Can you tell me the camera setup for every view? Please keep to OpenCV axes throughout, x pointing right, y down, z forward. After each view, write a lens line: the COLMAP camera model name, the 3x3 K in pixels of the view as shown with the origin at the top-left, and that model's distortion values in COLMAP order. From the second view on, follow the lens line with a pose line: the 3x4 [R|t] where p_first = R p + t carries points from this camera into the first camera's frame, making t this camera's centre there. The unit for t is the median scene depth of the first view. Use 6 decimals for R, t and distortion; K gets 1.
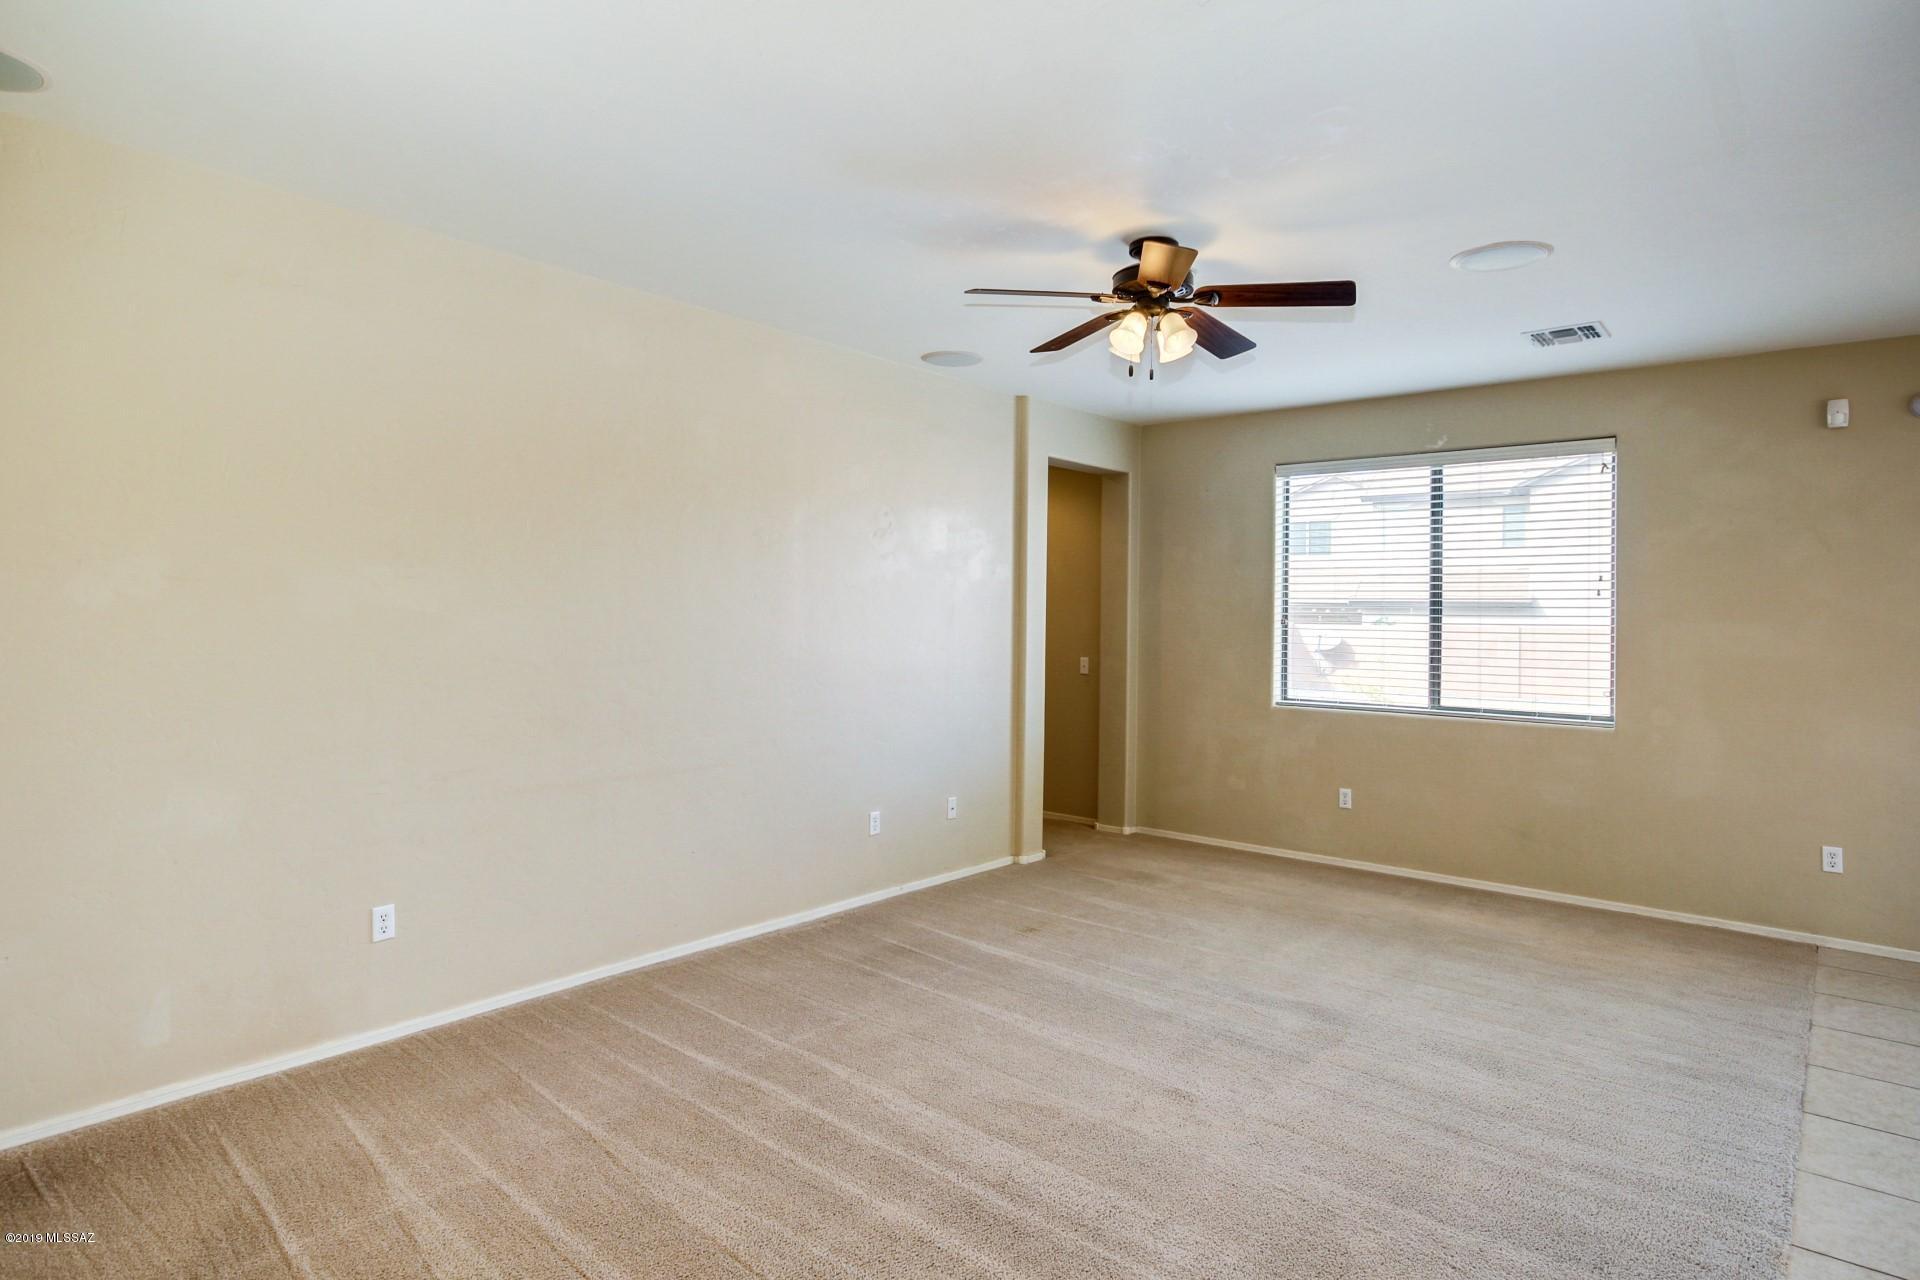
lens RADIAL K [[1068.1, 0, 961.9], [0, 1068.1, 607.7], [0, 0, 1]] dist [0.021861, 0.001677]
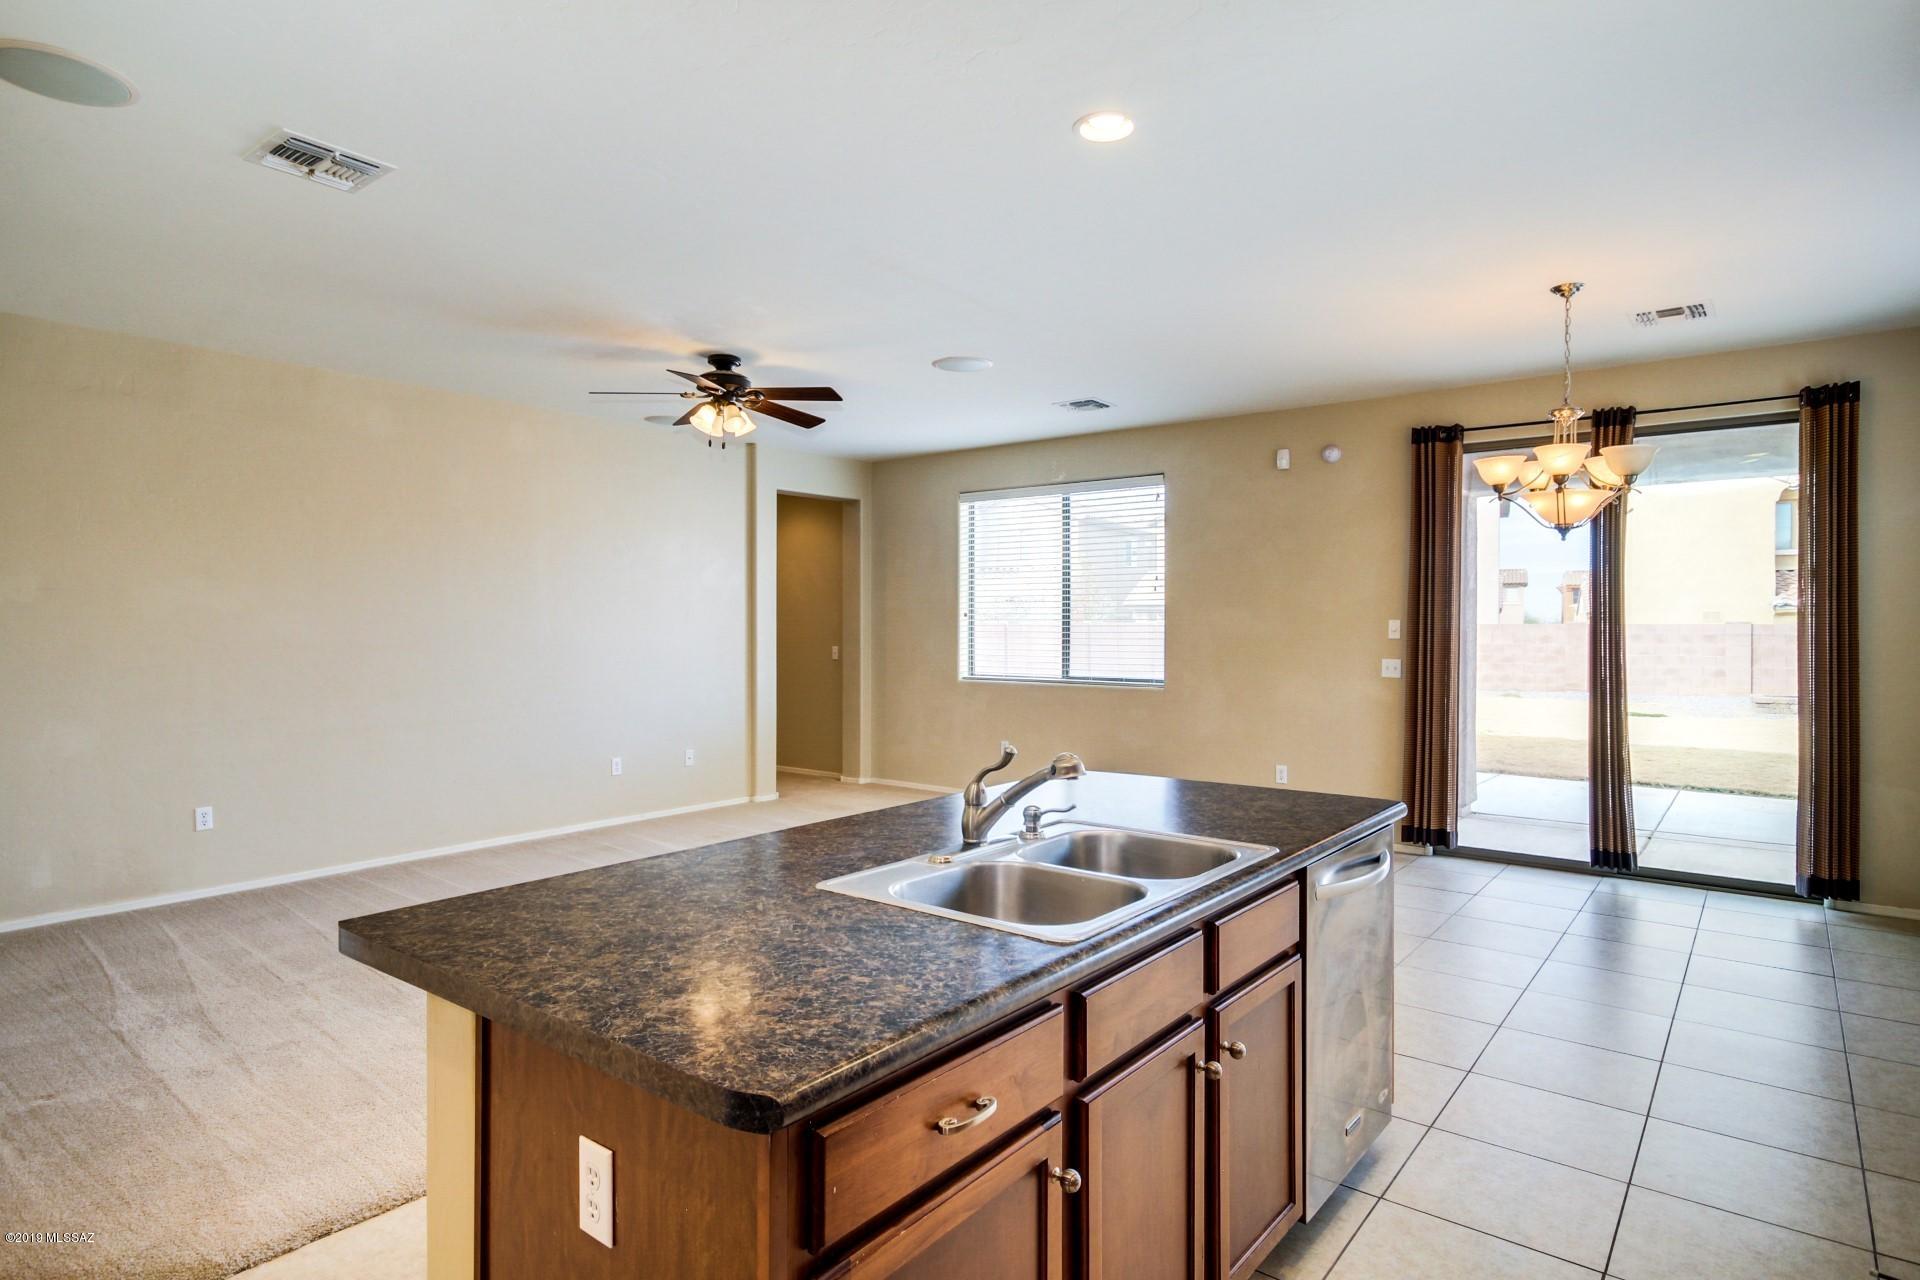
lens RADIAL K [[1049.2, 0, 960.0], [0, 1049.2, 640.0], [0, 0, 1]] dist [0.020215, 0.001604]
pose [[0.999600, -0.014066, 0.024523, 0.279405], [0.013474, 0.999617, 0.024168, 0.013750], [-0.024853, -0.023828, 0.999407, -0.286921]]
